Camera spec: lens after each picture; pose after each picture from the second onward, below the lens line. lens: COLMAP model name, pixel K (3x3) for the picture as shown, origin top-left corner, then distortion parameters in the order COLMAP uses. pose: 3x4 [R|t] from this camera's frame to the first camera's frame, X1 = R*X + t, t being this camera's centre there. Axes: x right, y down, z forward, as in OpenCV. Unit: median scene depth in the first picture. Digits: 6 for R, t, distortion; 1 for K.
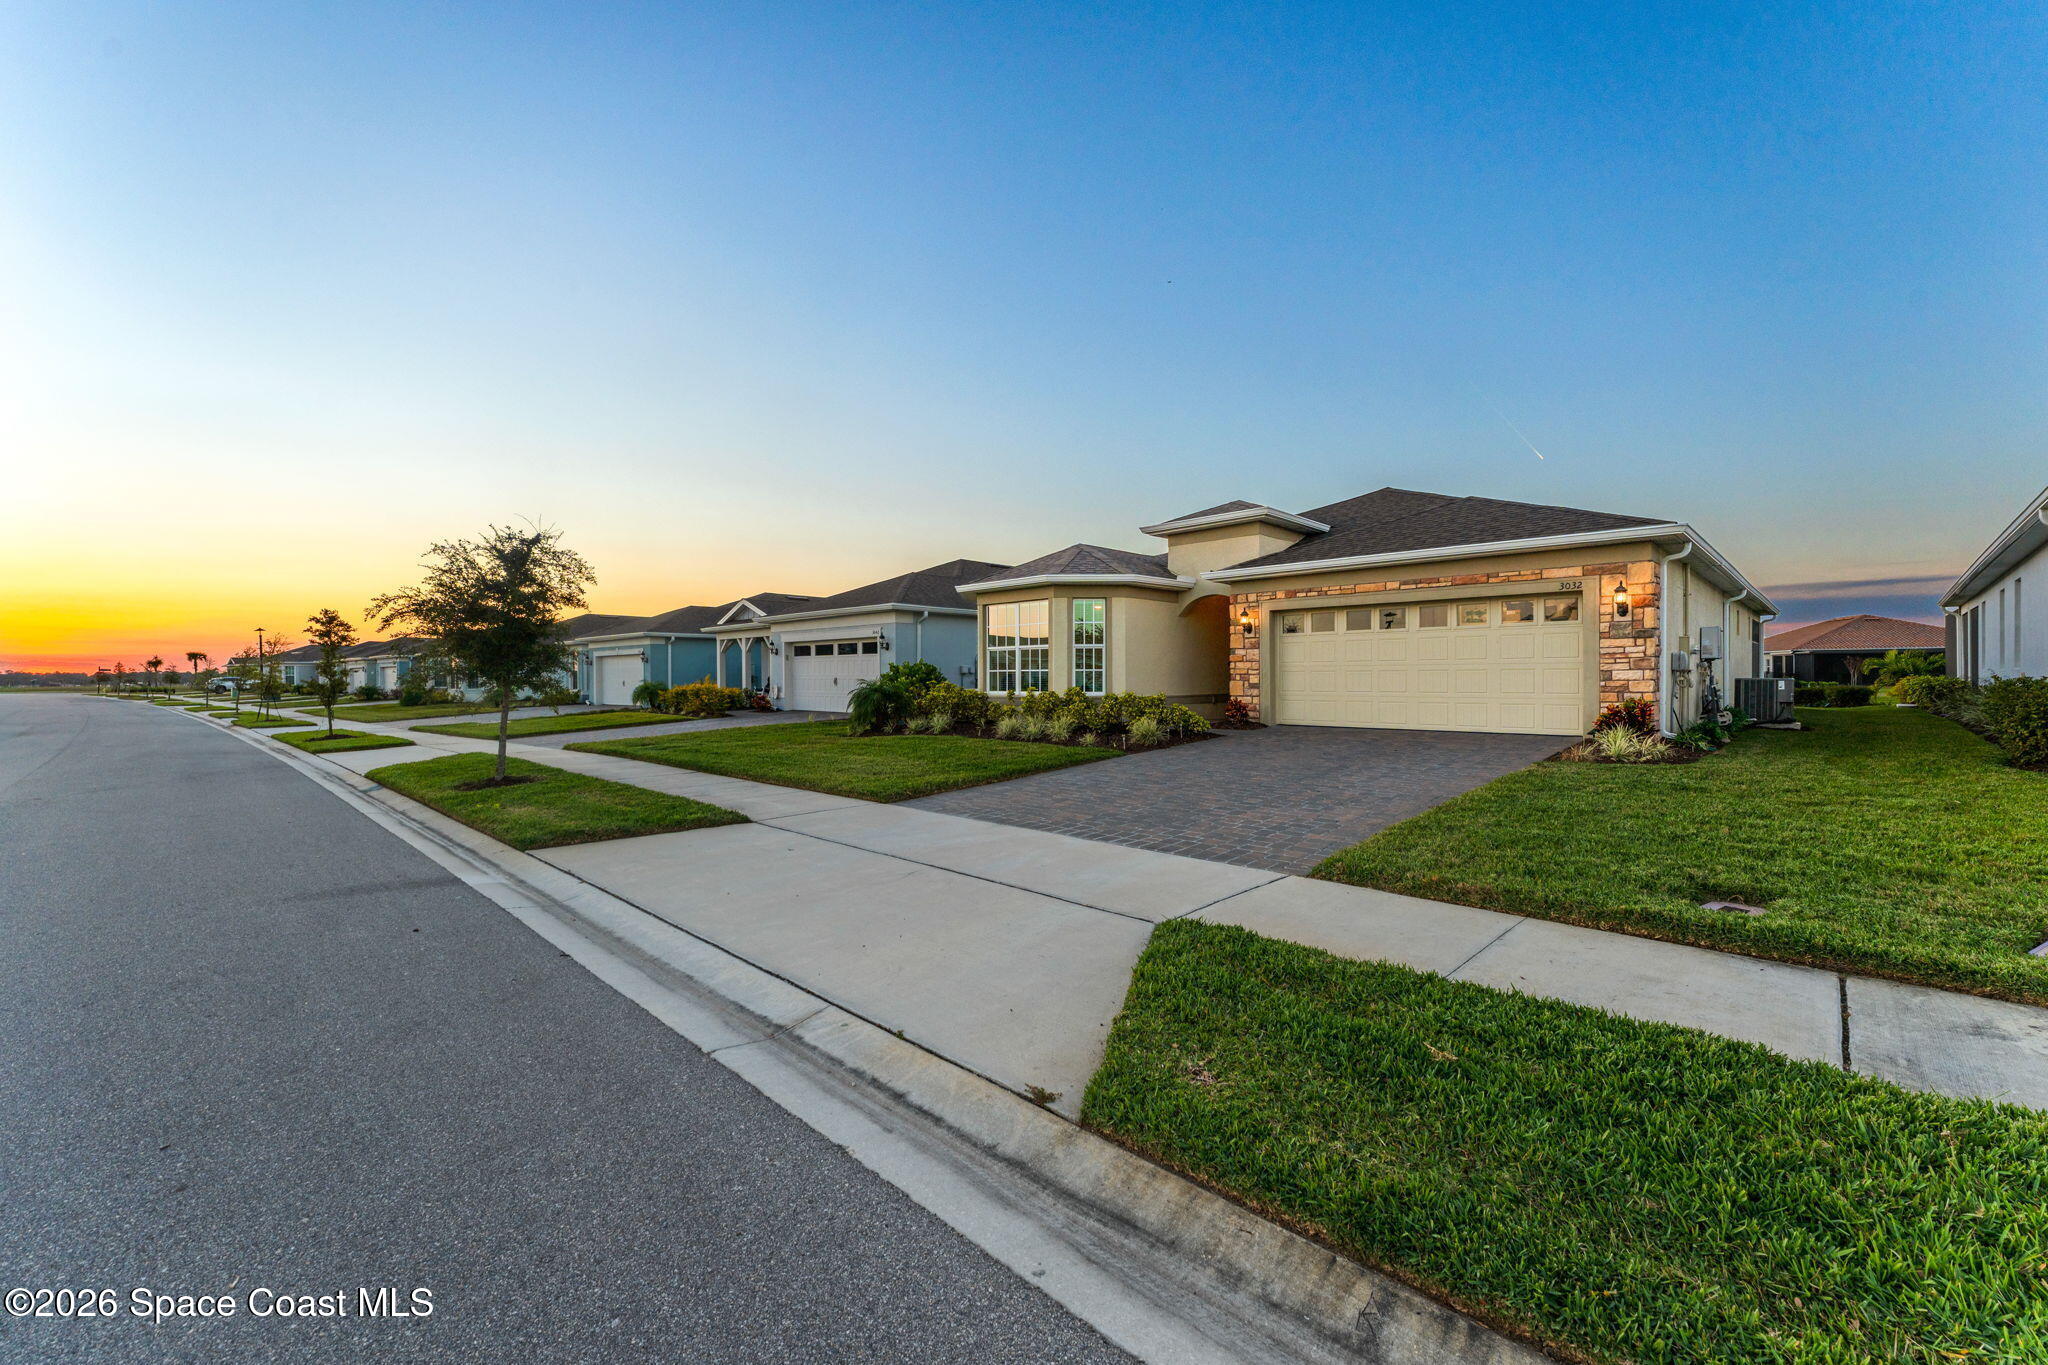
lens RADIAL K [[838.2, 0, 1005.3], [0, 838.2, 687.0], [0, 0, 1]] dist [-0.002510, 0.000627]
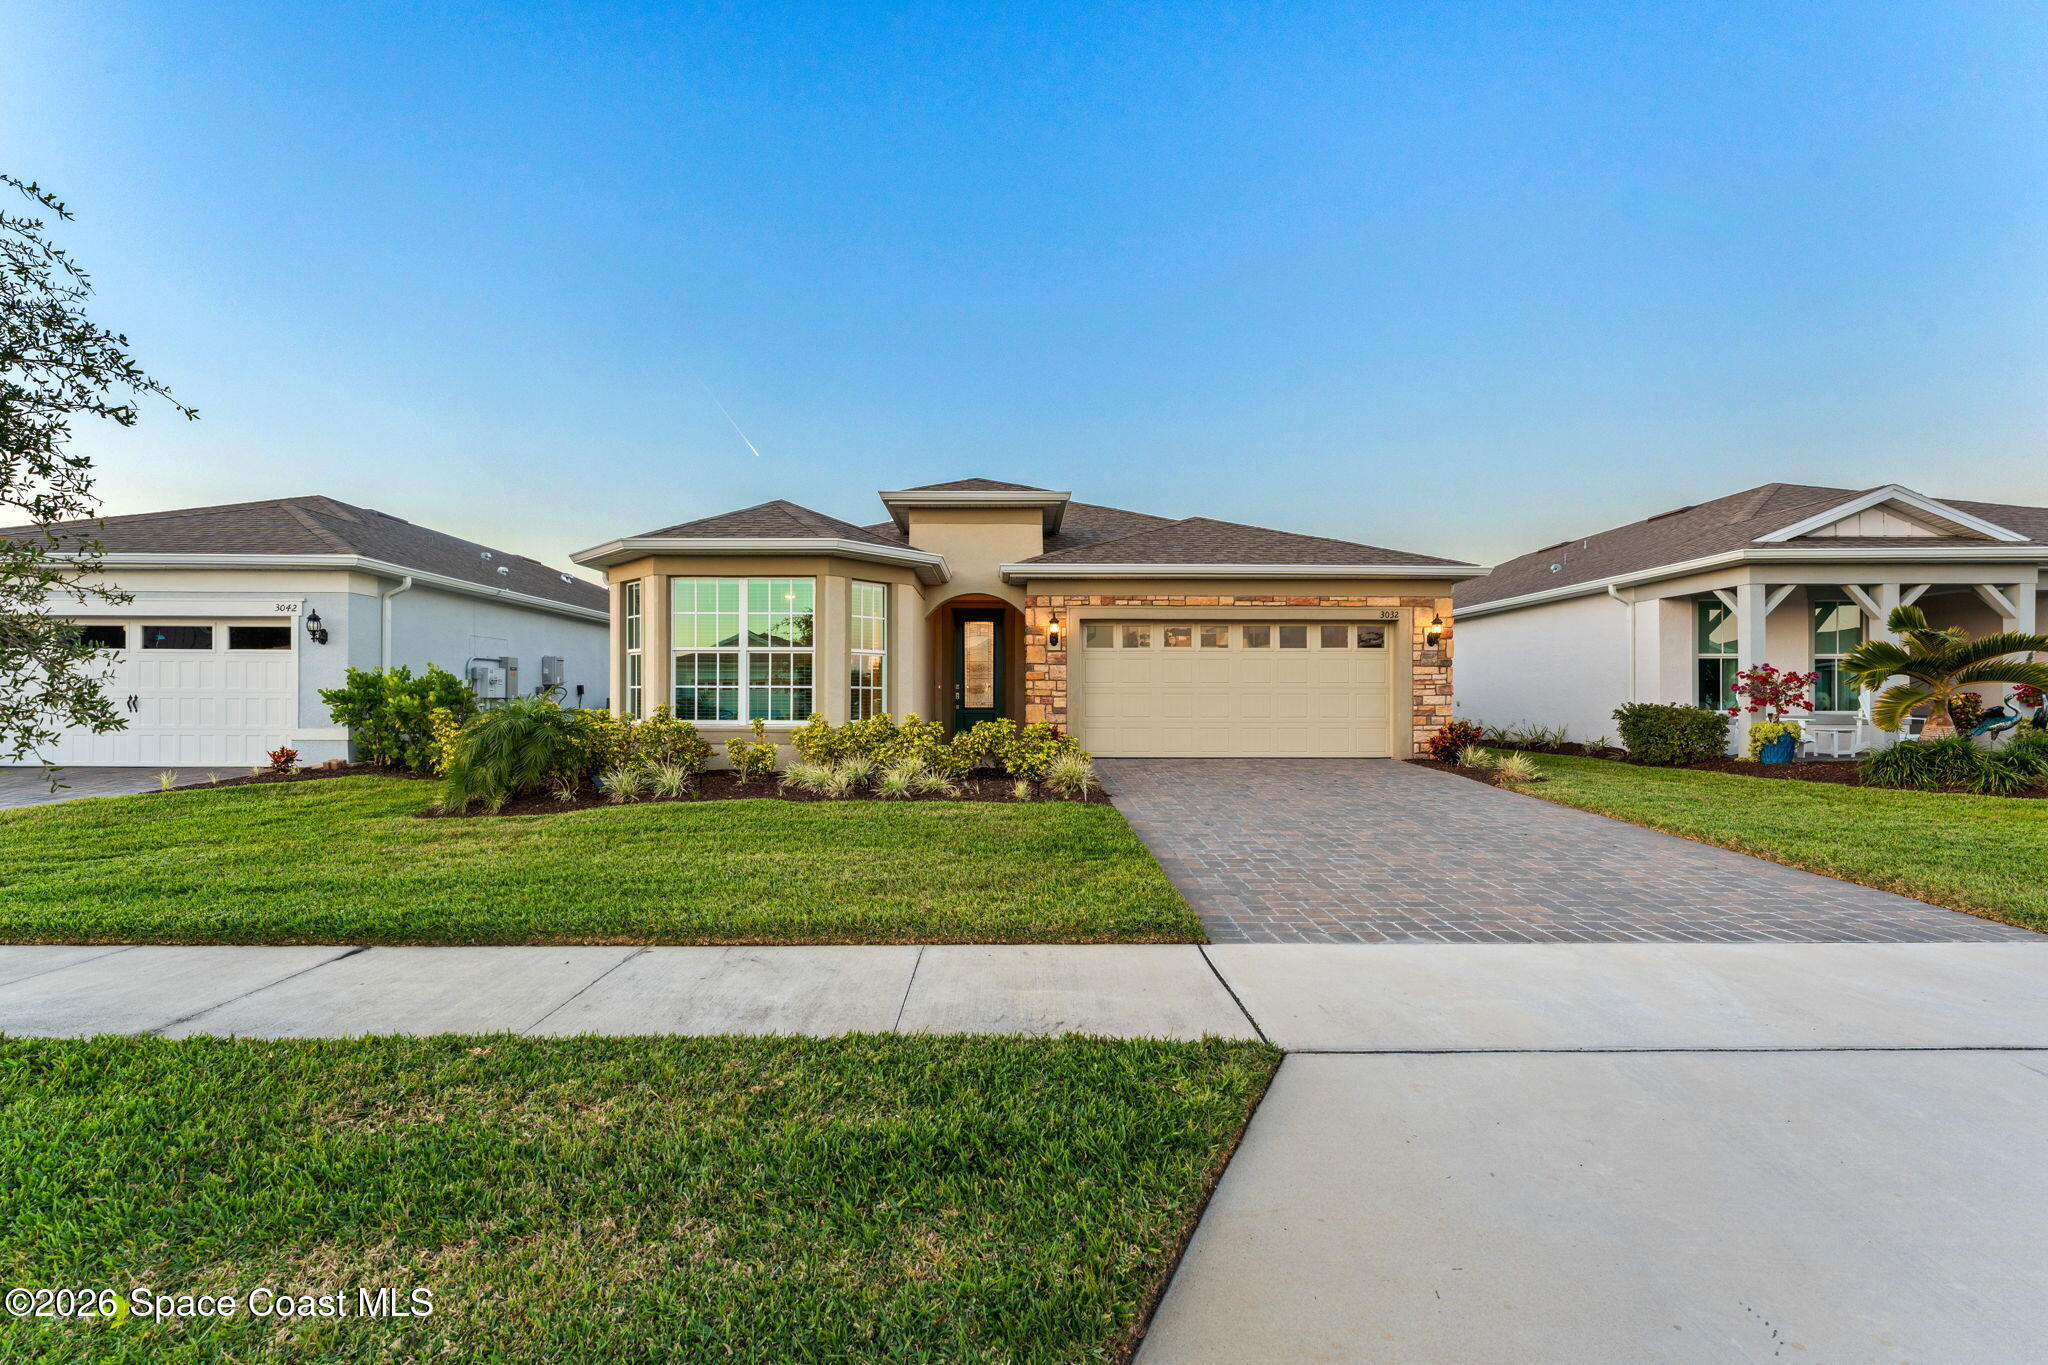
lens RADIAL K [[914.1, 0, 1018.7], [0, 914.1, 713.9], [0, 0, 1]] dist [-0.001180, 0.001286]
pose [[0.689621, -0.003477, 0.724162, -0.370232], [0.002730, 0.999994, 0.002202, -0.000169], [-0.724165, 0.000458, 0.689626, 0.419242]]
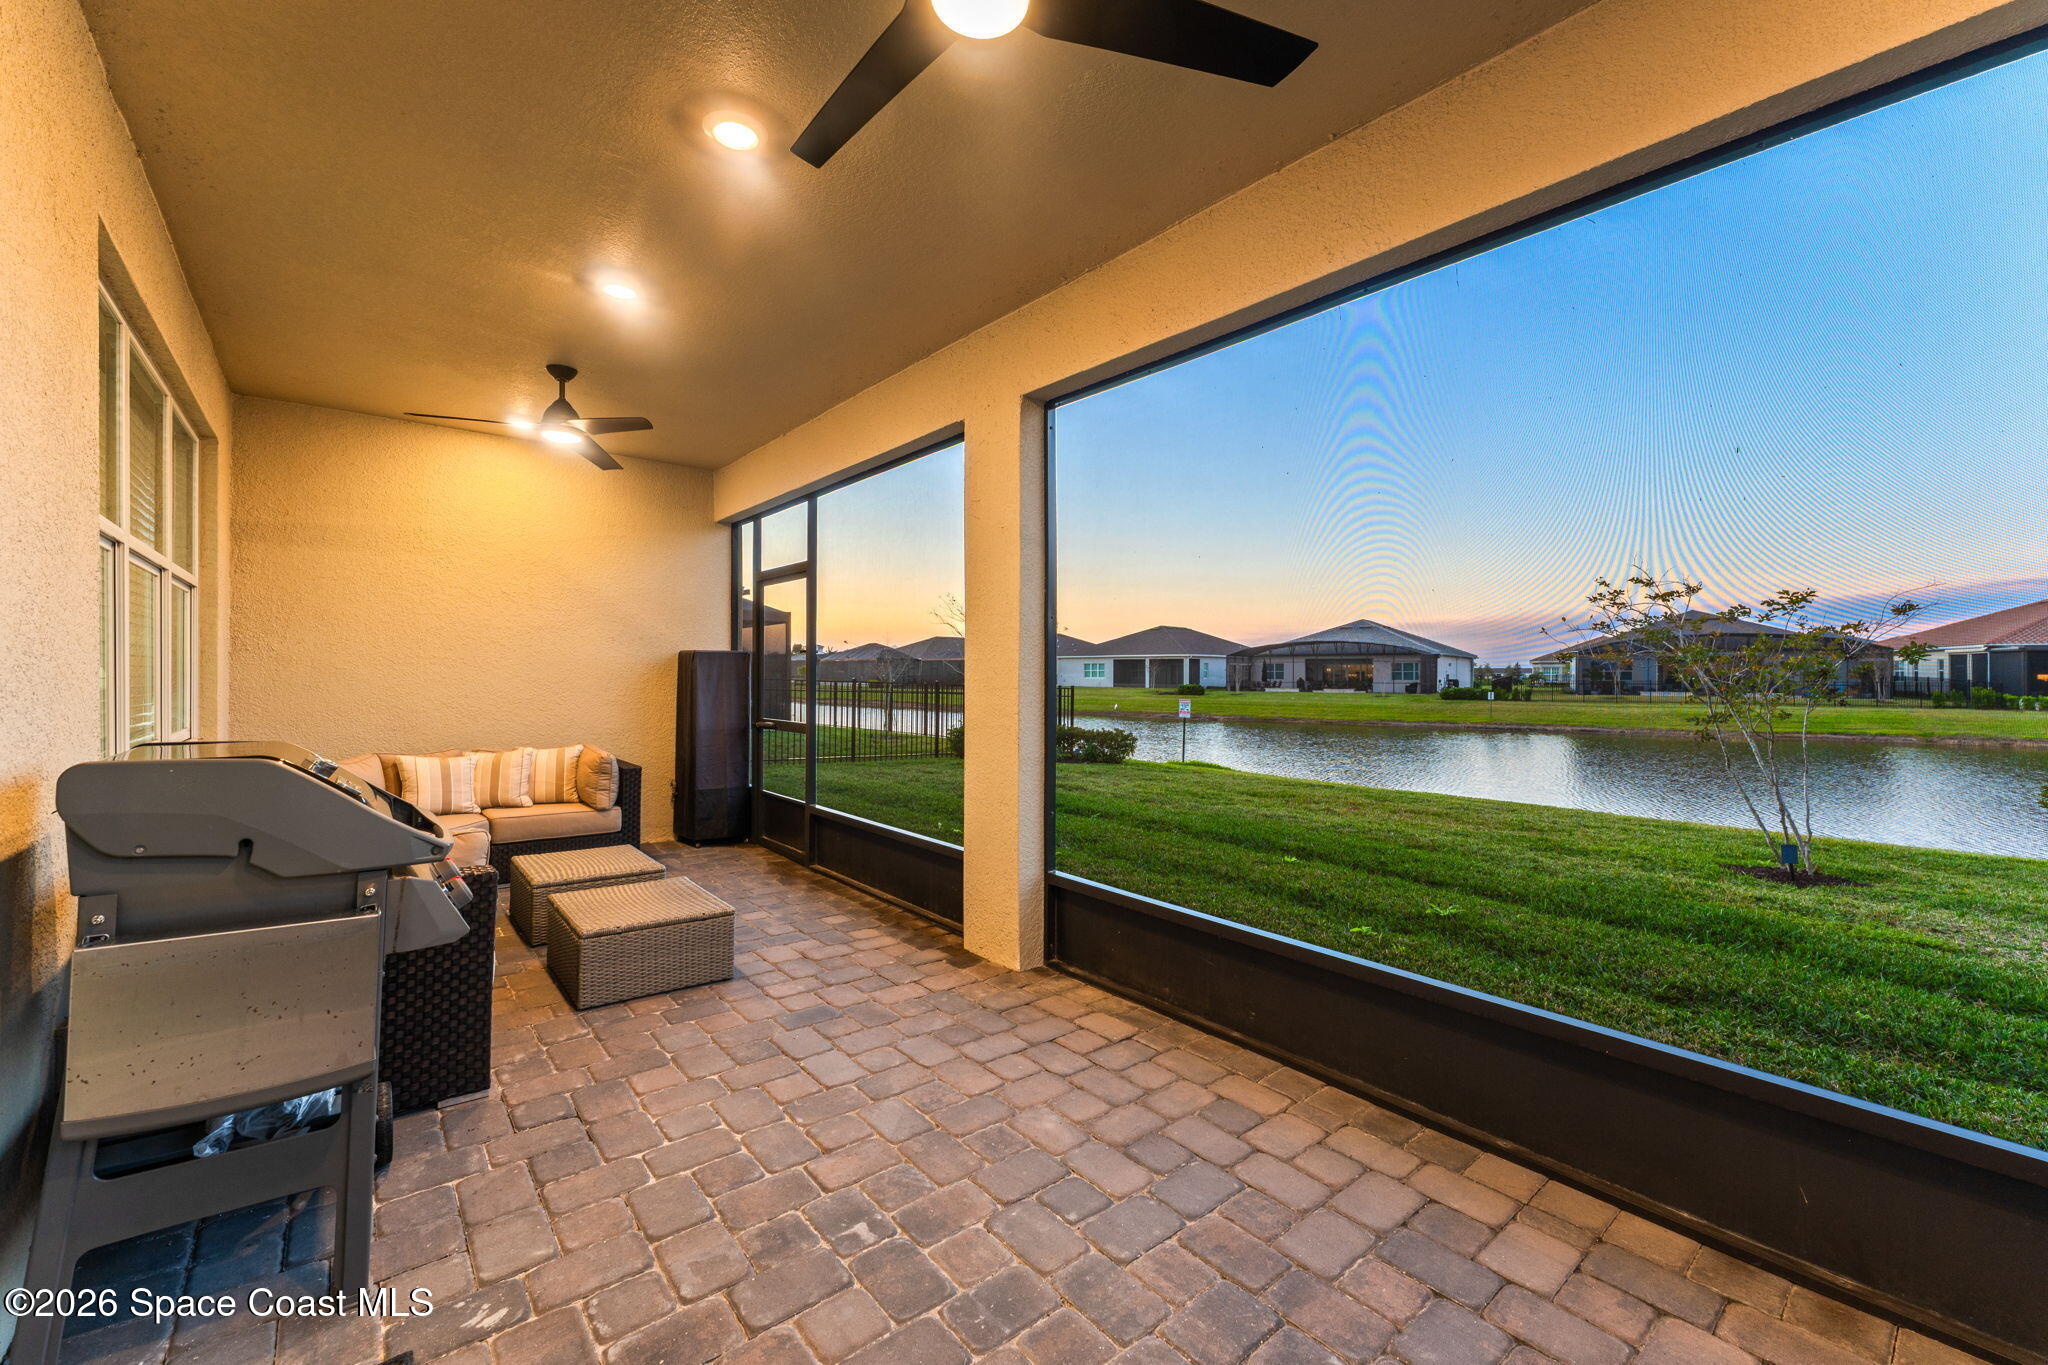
lens RADIAL K [[838.2, 0, 1031.9], [0, 838.2, 681.6], [0, 0, 1]] dist [-0.002510, 0.000627]
pose [[0.997832, 0.011134, -0.064857, 1.307973], [-0.011223, 0.999937, -0.001004, -0.041061], [0.064842, 0.001729, 0.997894, 1.559301]]
